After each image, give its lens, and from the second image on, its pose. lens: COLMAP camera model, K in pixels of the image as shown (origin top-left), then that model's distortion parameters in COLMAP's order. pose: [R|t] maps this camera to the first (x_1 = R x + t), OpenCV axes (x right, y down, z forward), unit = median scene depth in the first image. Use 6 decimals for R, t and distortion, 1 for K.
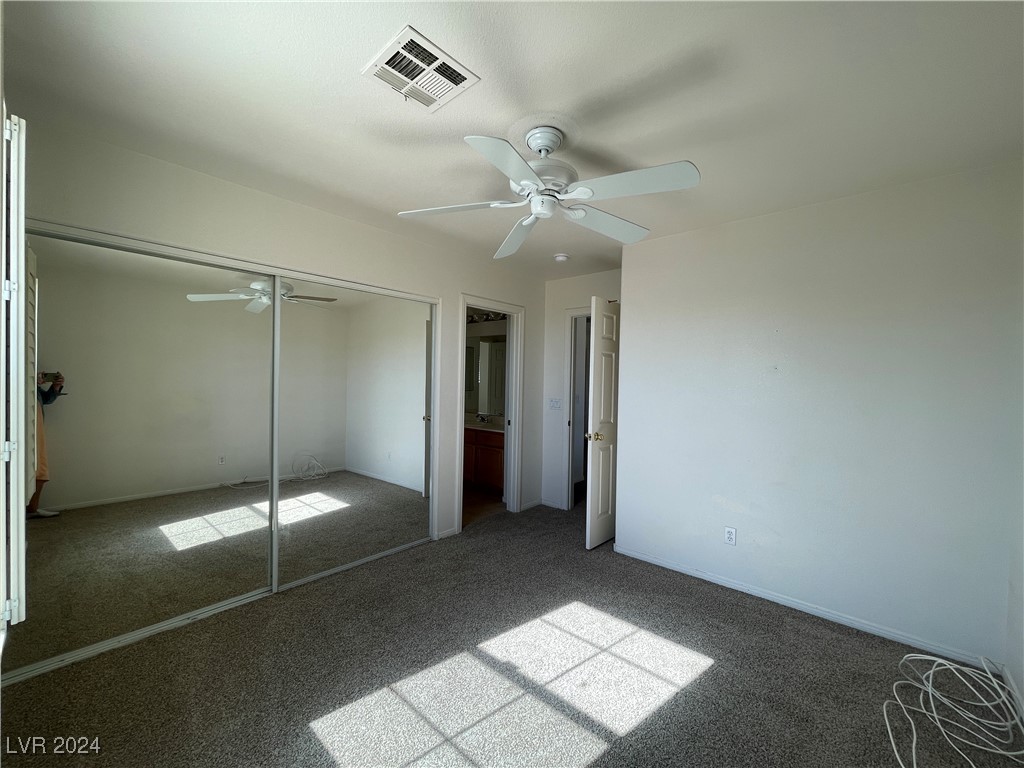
lens RADIAL K [[412.1, 0, 515.4], [0, 412.1, 384.7], [0, 0, 1]] dist [-0.008954, 0.000148]
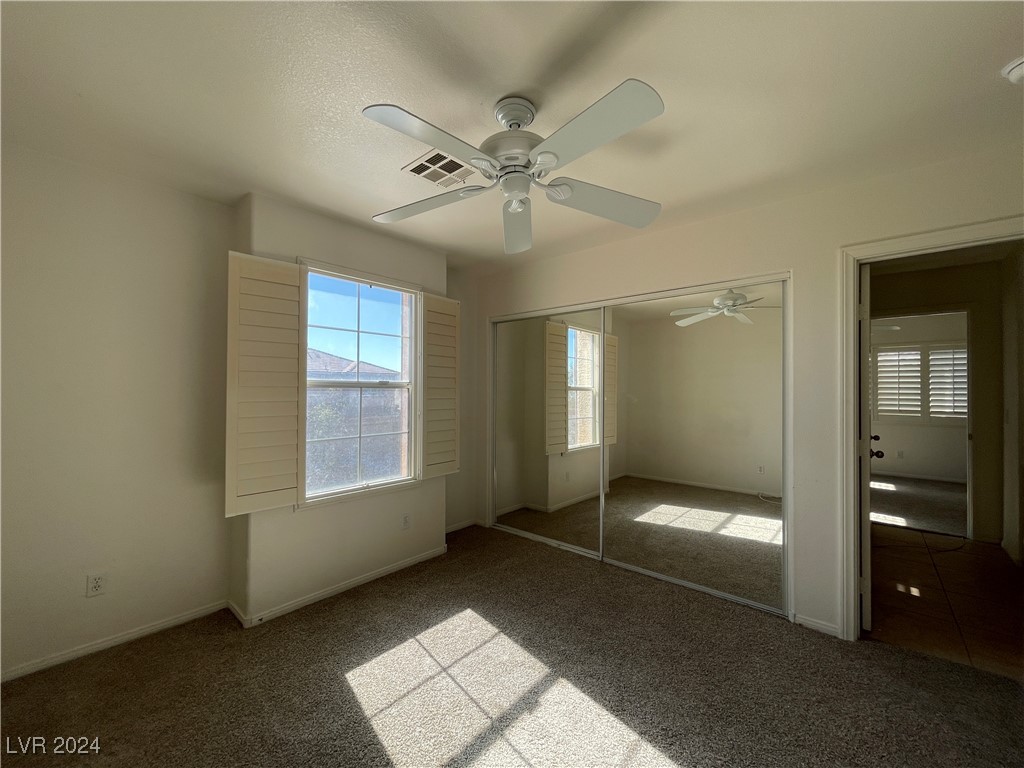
lens RADIAL K [[411.7, 0, 513.8], [0, 411.7, 391.3], [0, 0, 1]] dist [-0.001126, 0.000130]
pose [[0.002484, -0.029911, -0.999549, 0.677308], [-0.005471, 0.999537, -0.029924, 0.024135], [0.999982, 0.005543, 0.002319, 0.720060]]
